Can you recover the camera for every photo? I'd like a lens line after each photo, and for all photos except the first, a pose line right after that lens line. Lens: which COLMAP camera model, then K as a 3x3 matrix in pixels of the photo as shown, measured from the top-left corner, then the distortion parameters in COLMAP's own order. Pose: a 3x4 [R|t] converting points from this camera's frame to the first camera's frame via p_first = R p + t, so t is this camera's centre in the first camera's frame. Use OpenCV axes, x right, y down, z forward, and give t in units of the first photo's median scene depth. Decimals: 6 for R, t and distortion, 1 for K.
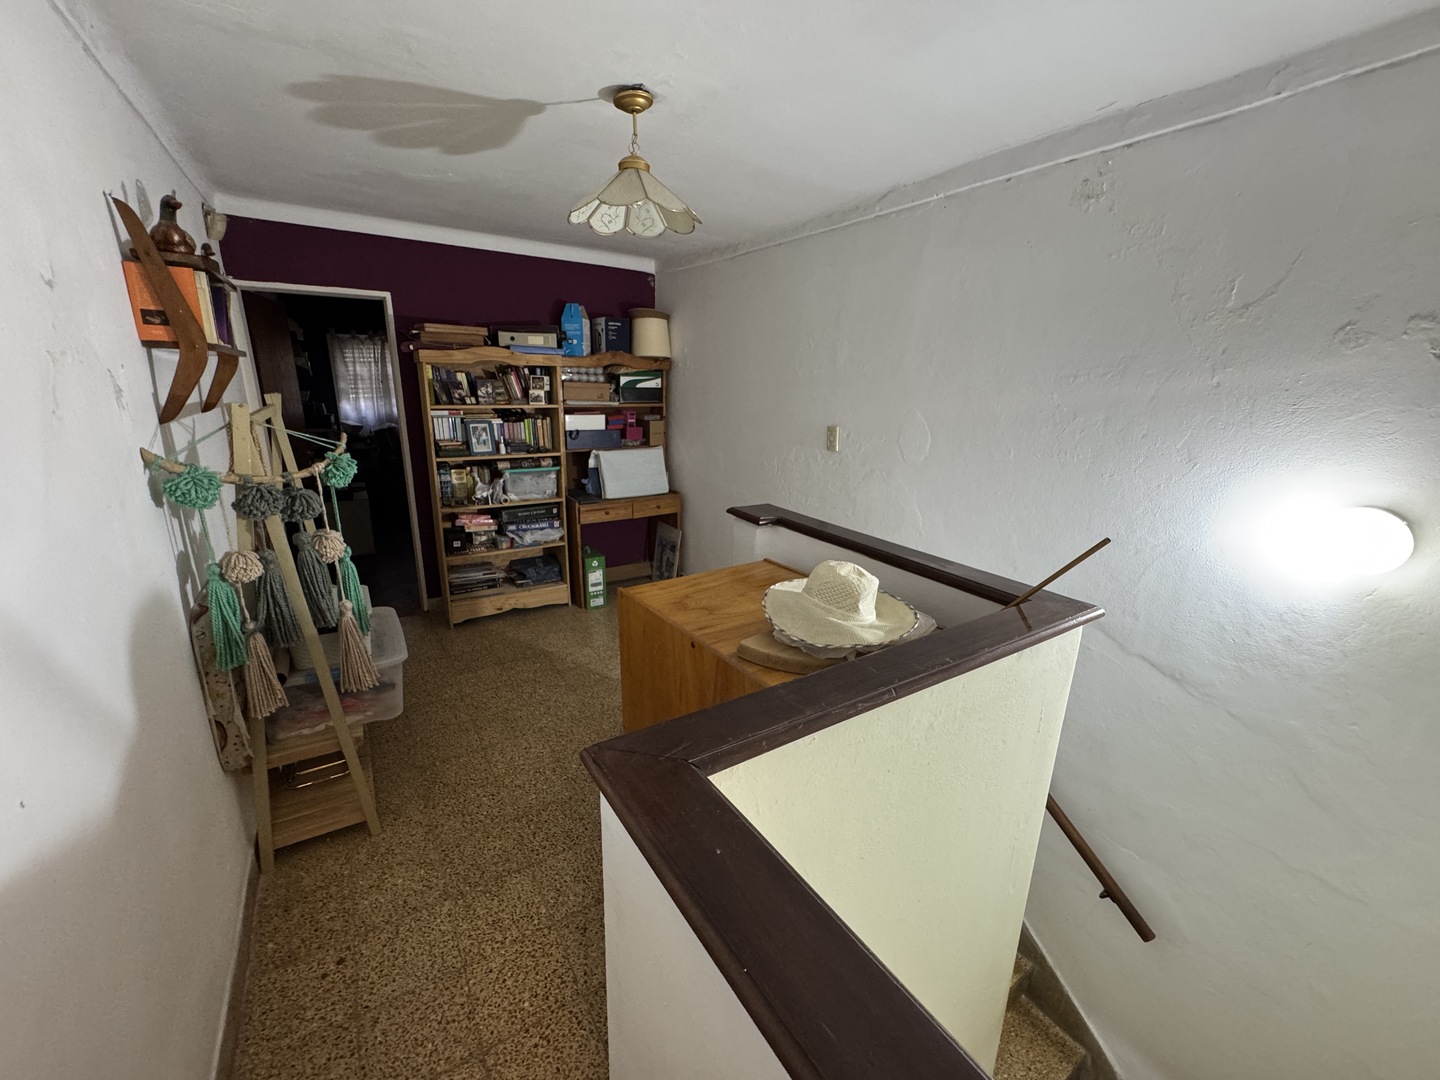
lens RADIAL K [[576.7, 0, 719.7], [0, 576.7, 538.9], [0, 0, 1]] dist [-0.004302, 0.000371]
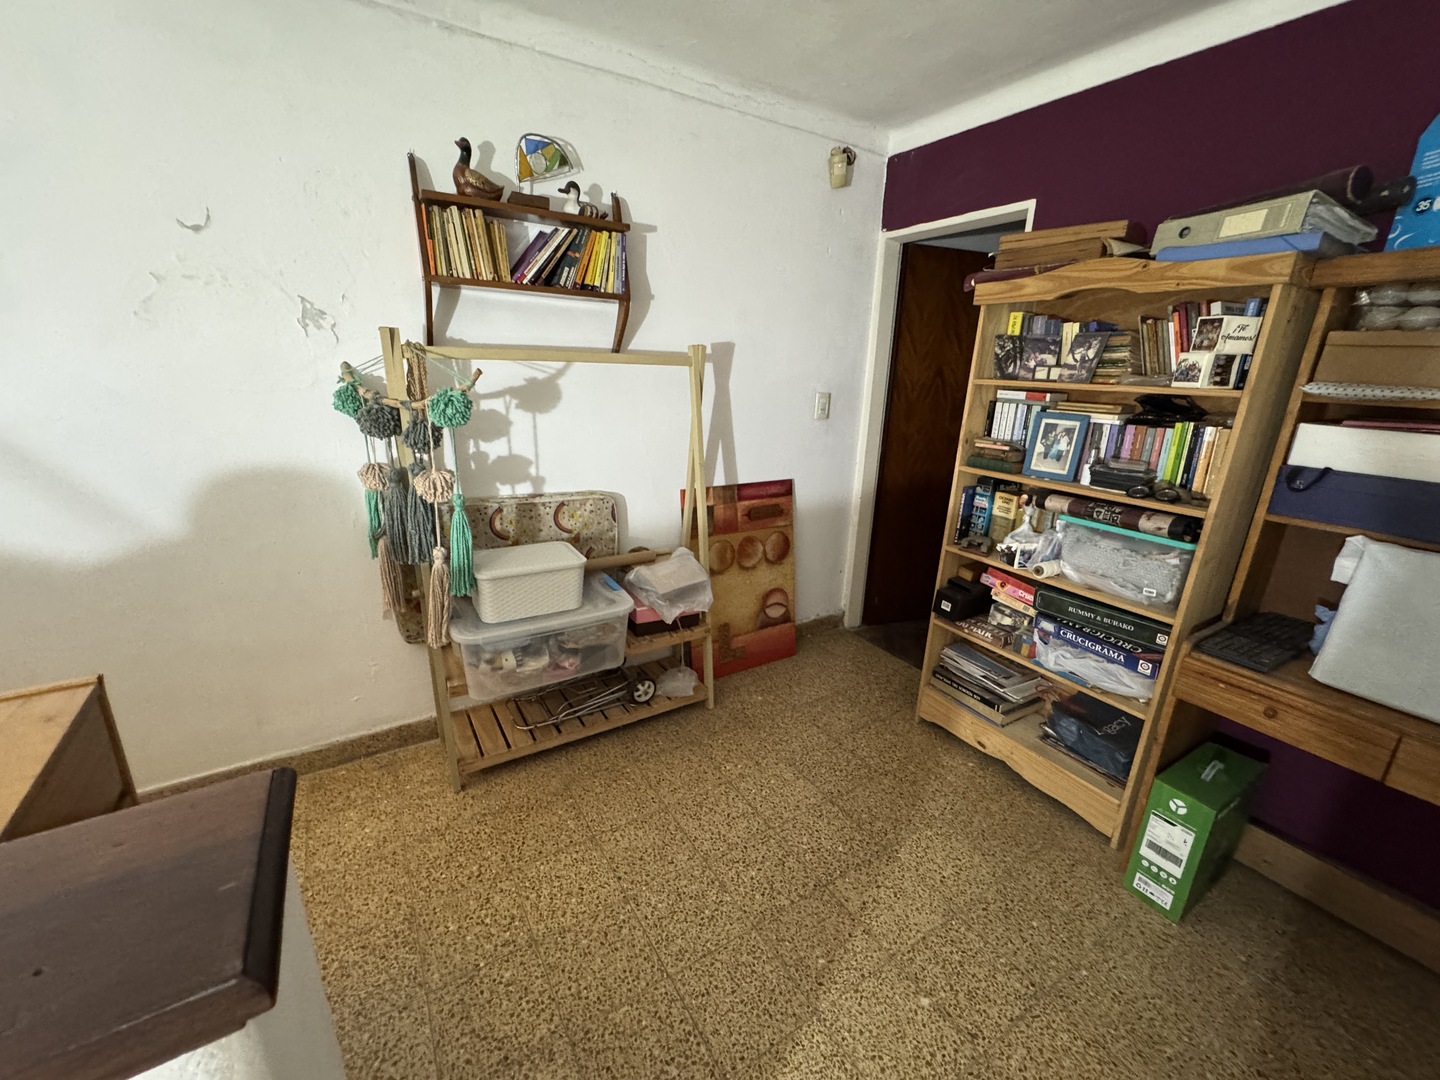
lens RADIAL K [[576.7, 0, 719.7], [0, 576.7, 538.9], [0, 0, 1]] dist [-0.004302, 0.000371]
pose [[-0.022497, 0.264972, -0.963994, 0.120414], [-0.298916, 0.918346, 0.259401, -0.137706], [0.954014, 0.293989, 0.058544, 0.677698]]
